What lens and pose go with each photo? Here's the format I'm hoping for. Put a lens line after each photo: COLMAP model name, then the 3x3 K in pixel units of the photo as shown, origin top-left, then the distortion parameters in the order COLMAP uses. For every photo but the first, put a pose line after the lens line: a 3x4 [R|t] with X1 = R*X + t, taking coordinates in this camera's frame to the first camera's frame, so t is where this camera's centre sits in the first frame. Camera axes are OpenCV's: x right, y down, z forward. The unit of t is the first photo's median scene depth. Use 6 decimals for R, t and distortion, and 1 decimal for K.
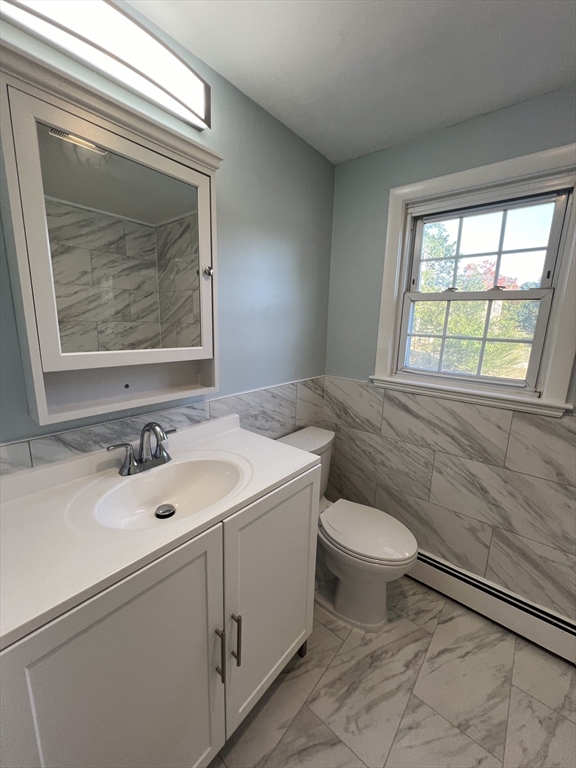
lens RADIAL K [[307.9, 0, 288.4], [0, 307.9, 380.8], [0, 0, 1]] dist [-0.001596, 0.001072]
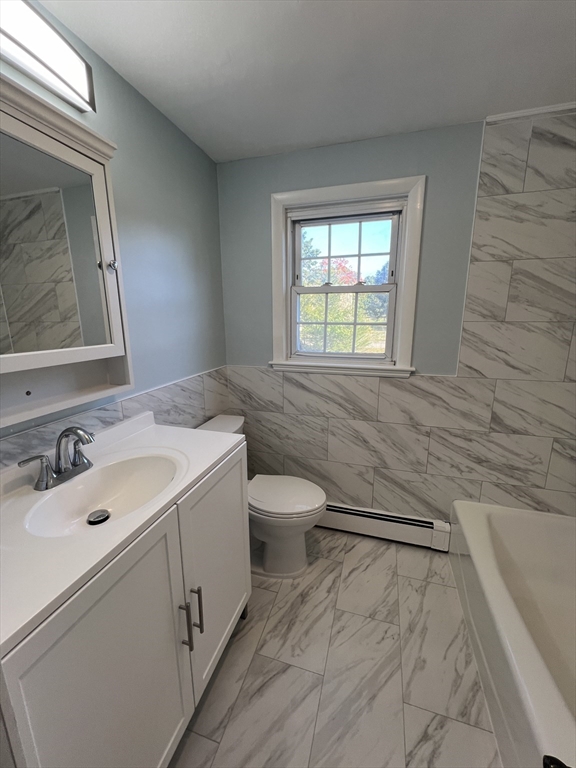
lens RADIAL K [[307.9, 0, 288.4], [0, 307.9, 380.8], [0, 0, 1]] dist [-0.001596, 0.001072]
pose [[0.922661, -0.112020, 0.368983, -0.116045], [0.103453, 0.993705, 0.042991, 0.016249], [-0.371476, -0.001493, 0.928442, -0.078297]]
